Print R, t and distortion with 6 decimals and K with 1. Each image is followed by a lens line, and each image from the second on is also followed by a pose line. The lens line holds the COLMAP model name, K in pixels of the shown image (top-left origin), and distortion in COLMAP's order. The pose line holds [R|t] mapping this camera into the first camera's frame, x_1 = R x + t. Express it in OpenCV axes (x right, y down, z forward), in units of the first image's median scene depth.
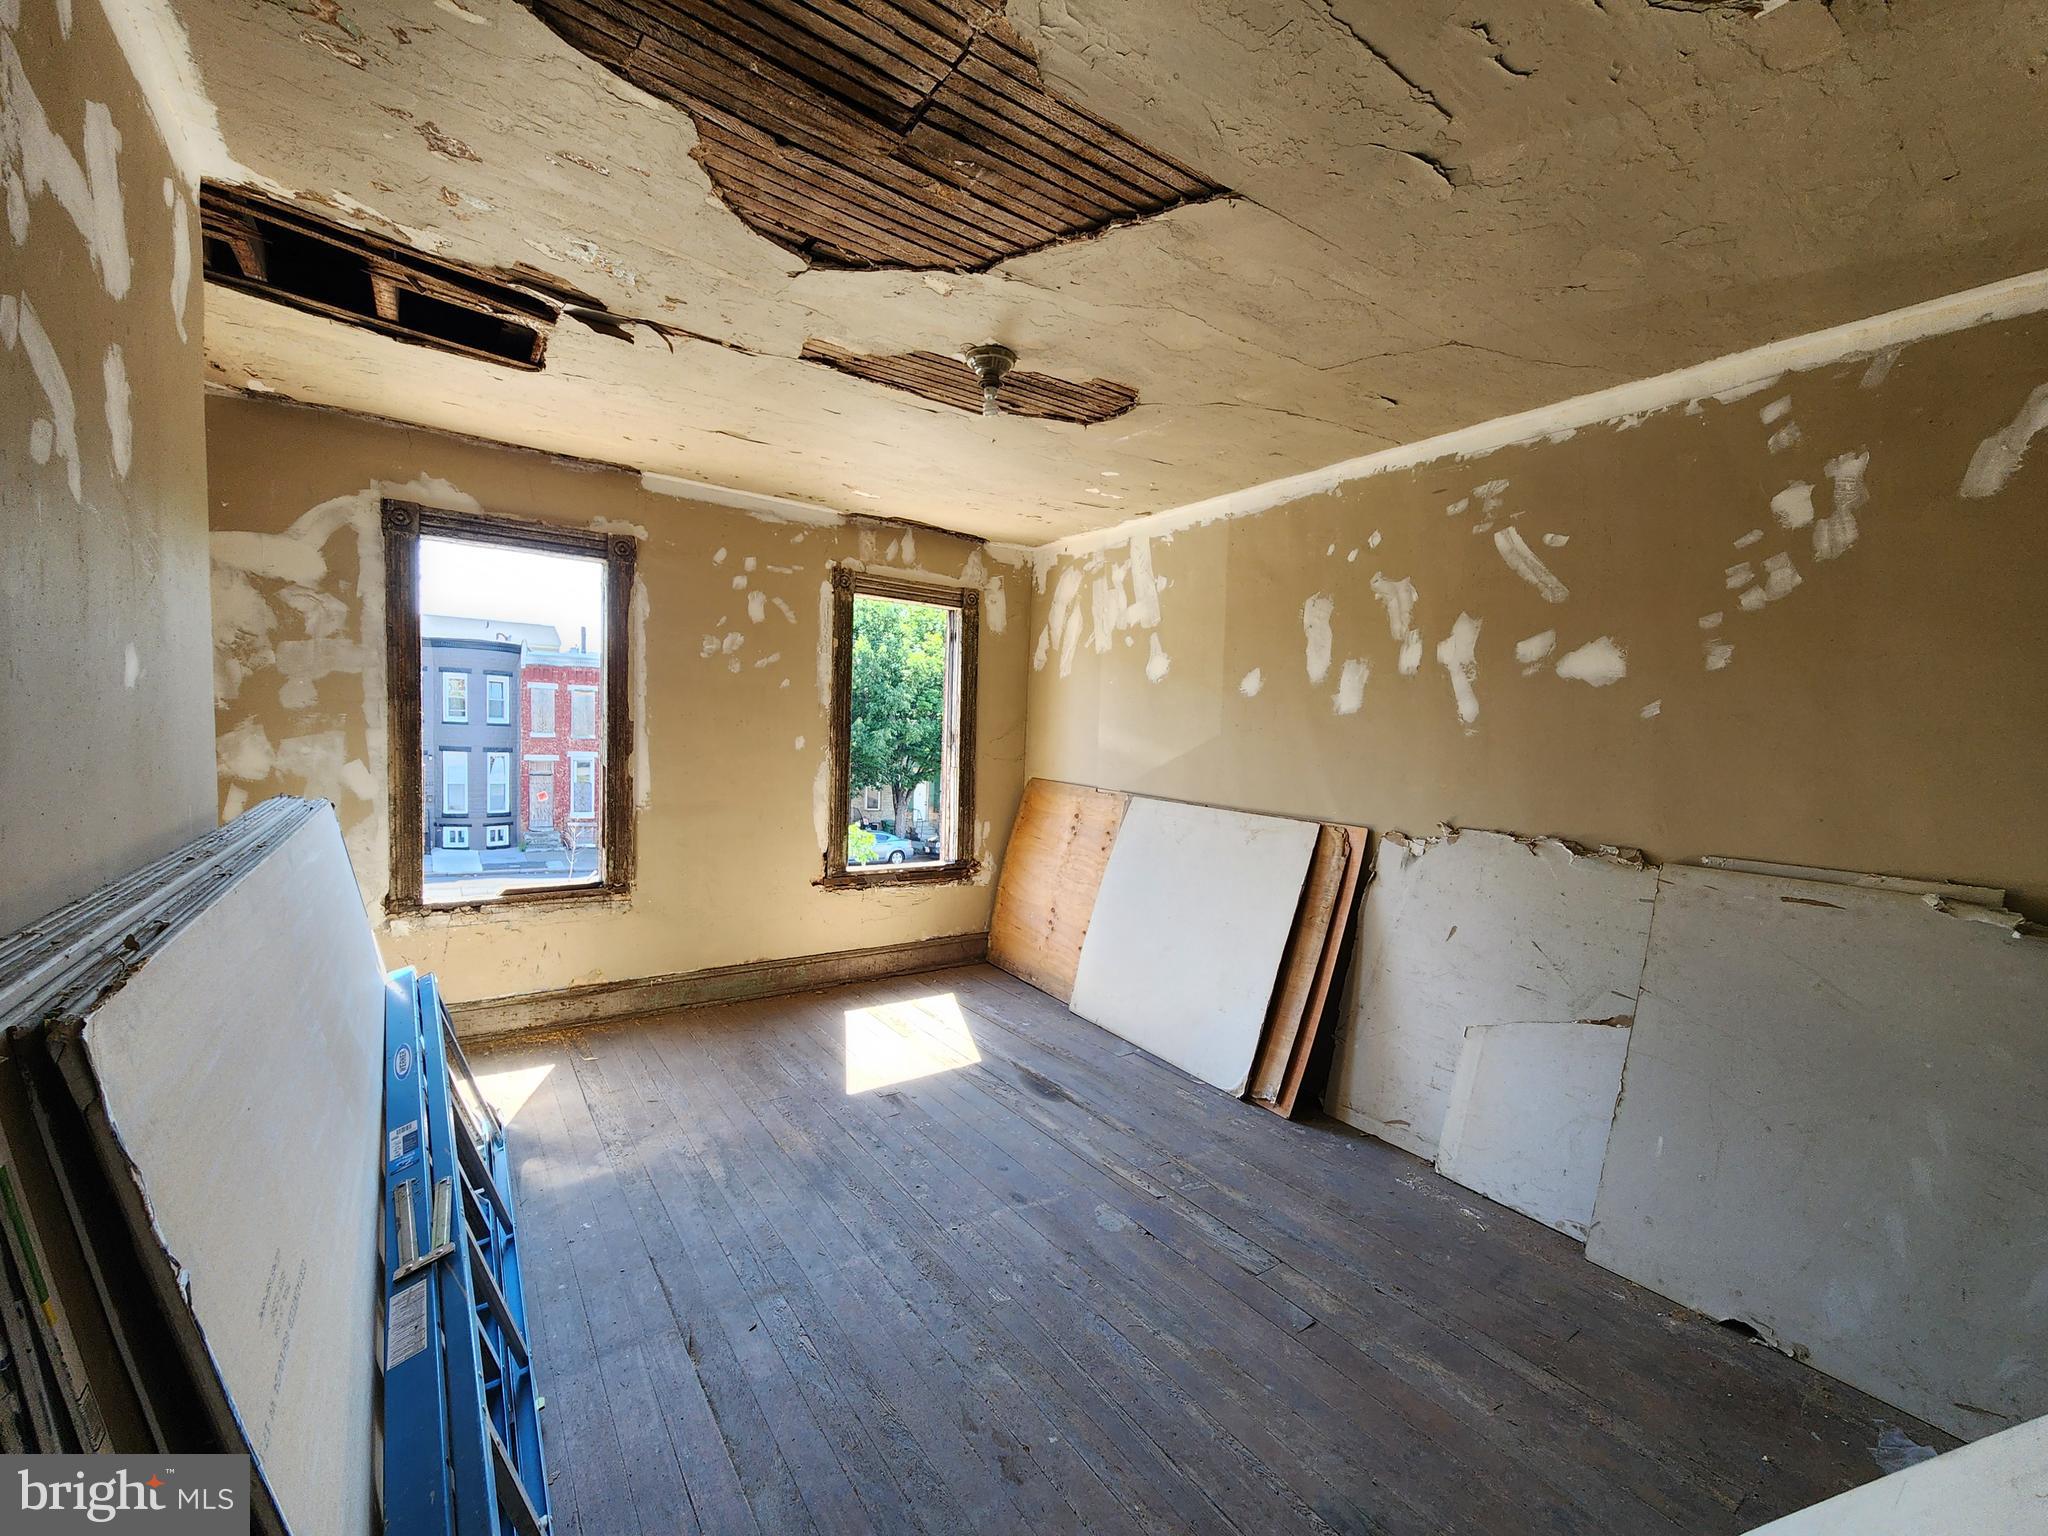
lens RADIAL K [[853.7, 0, 1032.9], [0, 853.7, 774.5], [0, 0, 1]] dist [-0.000844, -0.002710]
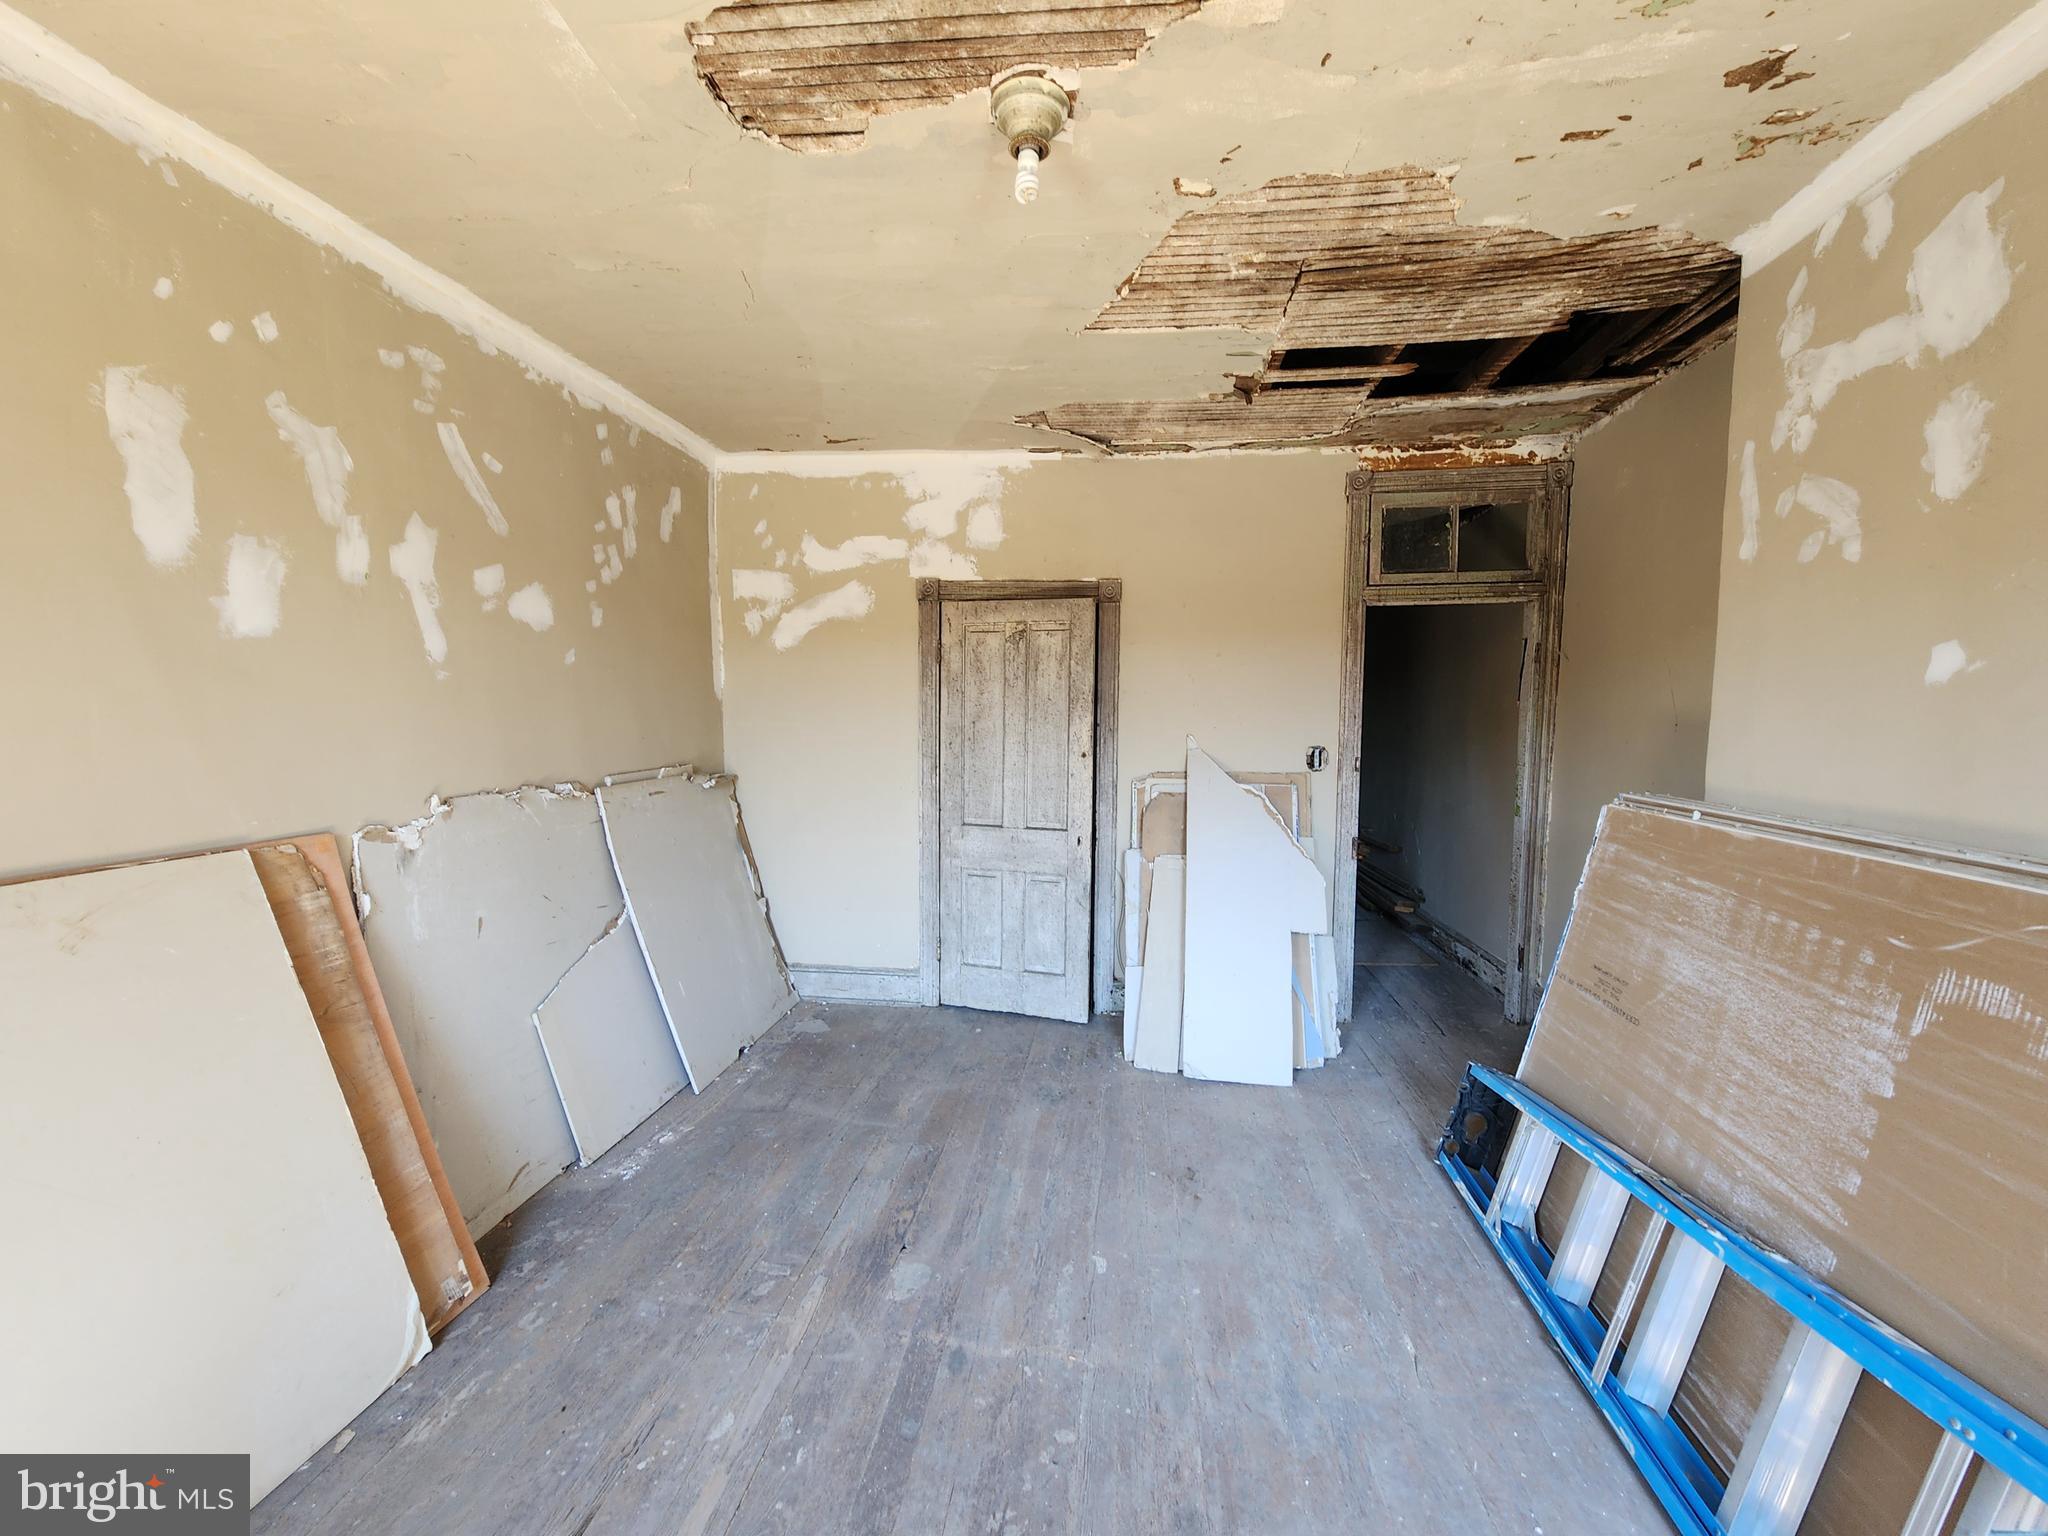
lens RADIAL K [[853.7, 0, 1032.9], [0, 853.7, 774.5], [0, 0, 1]] dist [-0.000844, -0.002710]
pose [[-0.752835, -0.089306, 0.652123, -0.420480], [0.005165, 0.989921, 0.141530, -0.068136], [-0.658190, 0.109917, -0.744785, 1.261492]]
